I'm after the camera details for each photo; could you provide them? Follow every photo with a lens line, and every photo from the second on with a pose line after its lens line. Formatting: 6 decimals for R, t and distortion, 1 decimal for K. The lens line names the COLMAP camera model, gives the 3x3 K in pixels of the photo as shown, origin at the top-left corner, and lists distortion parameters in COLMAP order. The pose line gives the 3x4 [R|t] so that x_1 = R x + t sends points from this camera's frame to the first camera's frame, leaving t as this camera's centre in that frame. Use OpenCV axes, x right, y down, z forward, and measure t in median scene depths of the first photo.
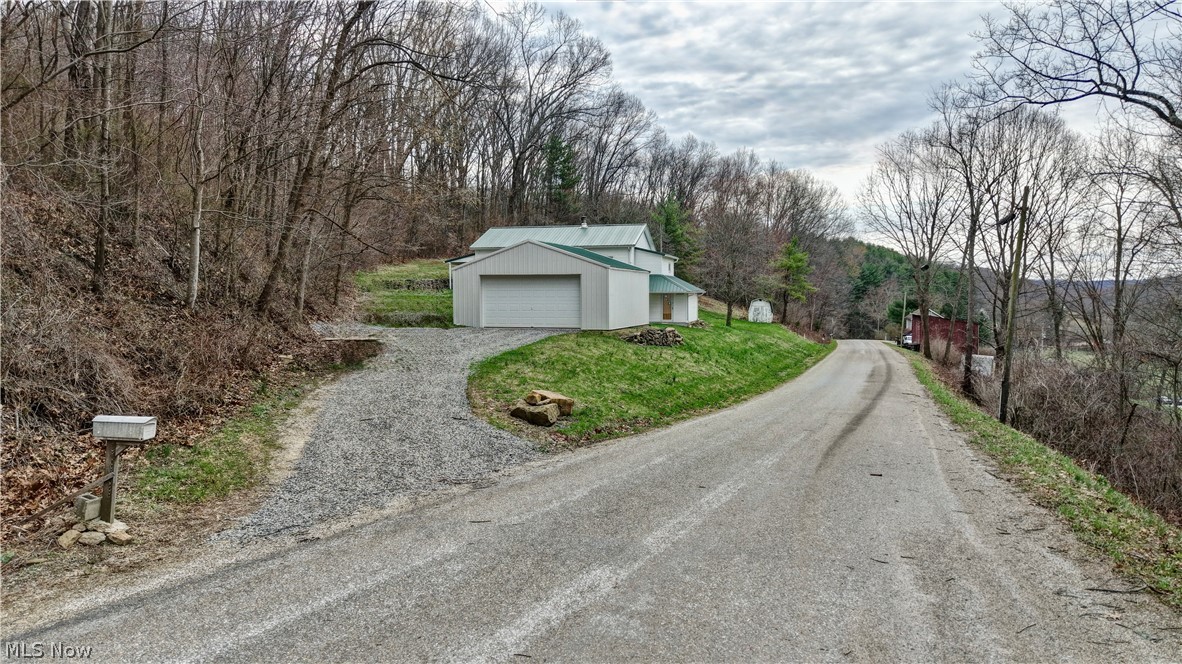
lens RADIAL K [[788.3, 0, 591.0], [0, 788.3, 332.0], [0, 0, 1]] dist [0.044714, 0.001340]
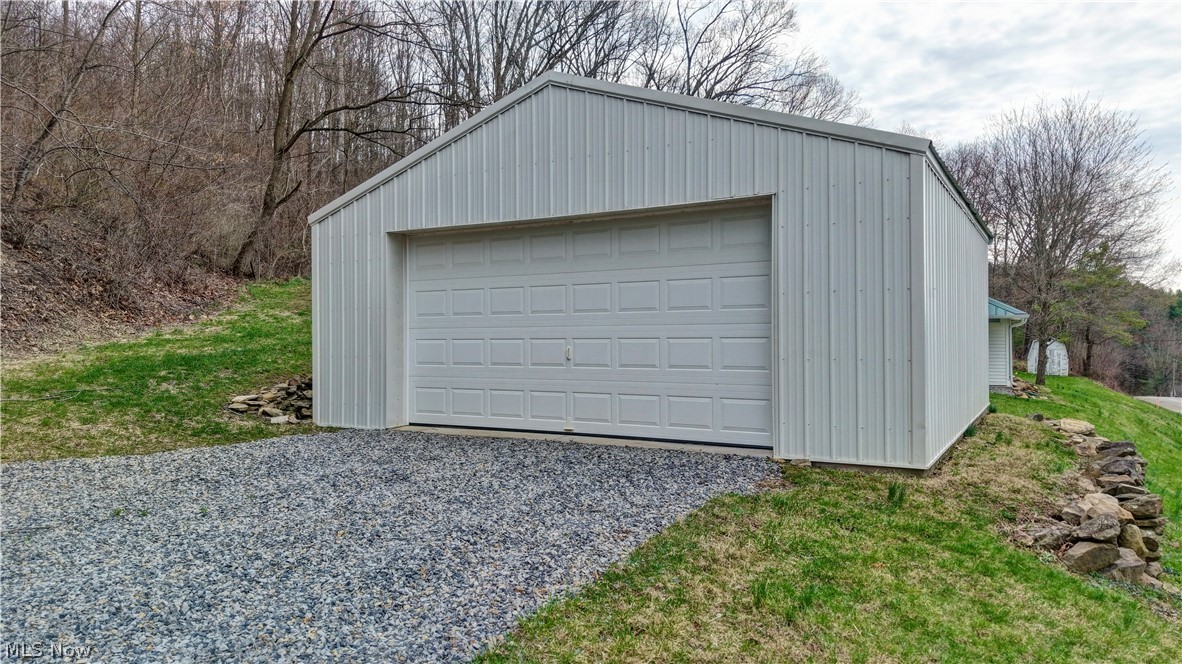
lens RADIAL K [[799.5, 0, 591.0], [0, 799.5, 332.0], [0, 0, 1]] dist [0.003552, -0.001367]
pose [[0.976497, -0.005183, -0.215470, -0.006864], [-0.006803, 0.998472, -0.054847, -0.011792], [0.215425, 0.055024, 0.974969, 0.374412]]
